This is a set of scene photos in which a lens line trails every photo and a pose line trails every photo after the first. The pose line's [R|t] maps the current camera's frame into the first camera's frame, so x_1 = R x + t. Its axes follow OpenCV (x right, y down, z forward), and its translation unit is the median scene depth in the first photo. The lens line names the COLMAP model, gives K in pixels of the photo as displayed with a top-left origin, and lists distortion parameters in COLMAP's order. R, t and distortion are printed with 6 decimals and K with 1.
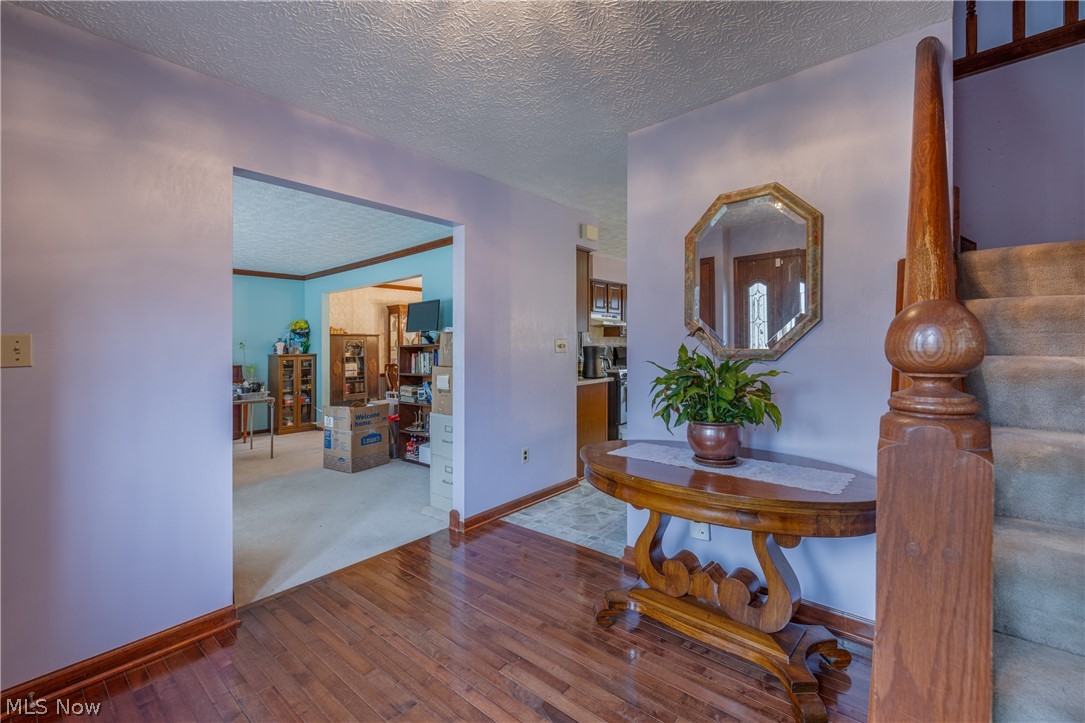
lens RADIAL K [[460.4, 0, 542.7], [0, 460.4, 360.0], [0, 0, 1]] dist [-0.001509, -0.000021]
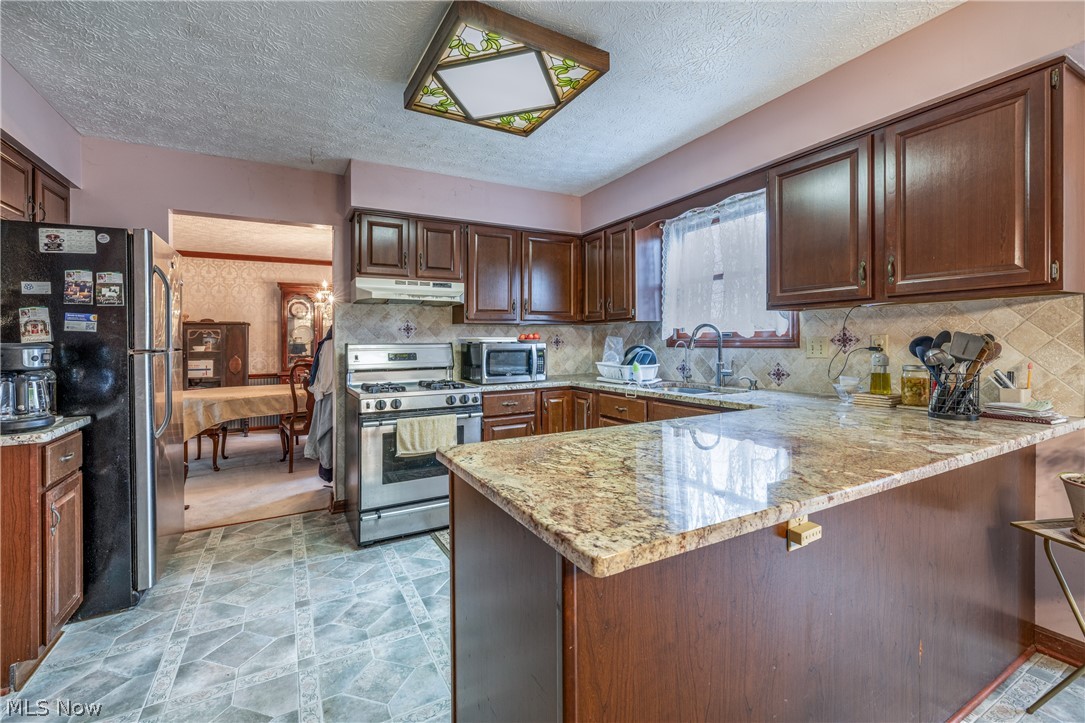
lens RADIAL K [[460.4, 0, 544.6], [0, 460.4, 343.7], [0, 0, 1]] dist [-0.001509, -0.000021]
pose [[0.938494, 0.009796, -0.345156, 0.422532], [-0.012988, 0.999892, -0.006935, -0.025515], [0.345050, 0.010991, 0.938520, 0.545915]]
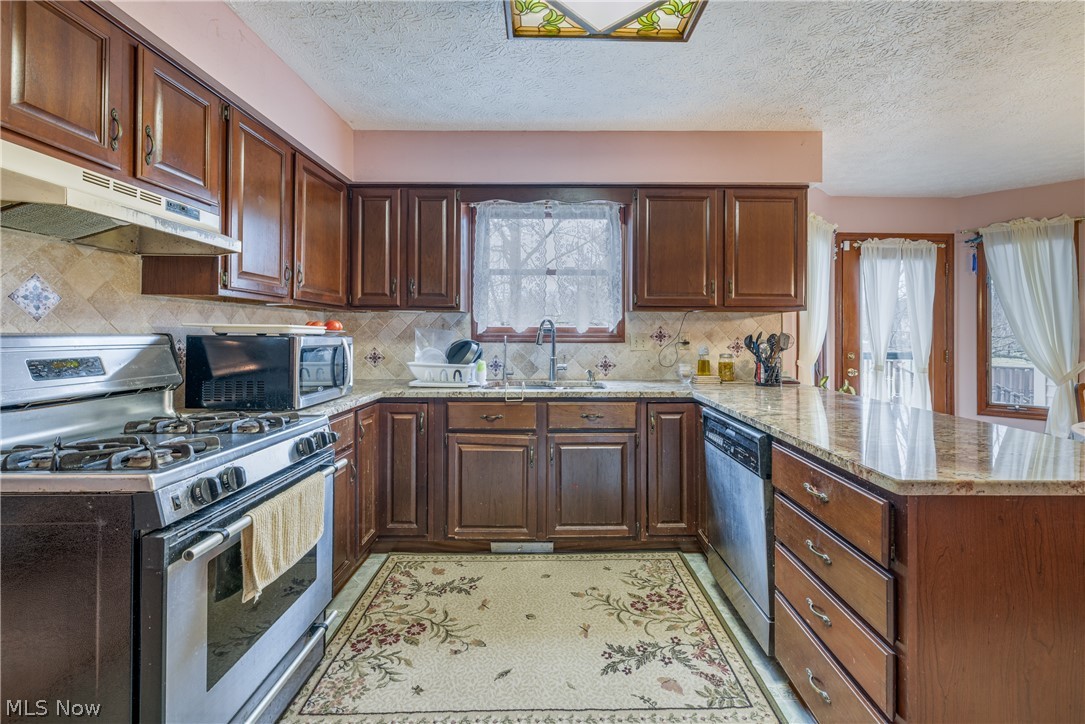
lens RADIAL K [[460.4, 0, 572.1], [0, 460.4, 336.0], [0, 0, 1]] dist [-0.001509, -0.000021]
pose [[0.753898, 0.019291, 0.656708, 0.147403], [-0.005376, 0.999717, -0.023195, -0.022987], [-0.656970, 0.013956, 0.753788, 0.669209]]
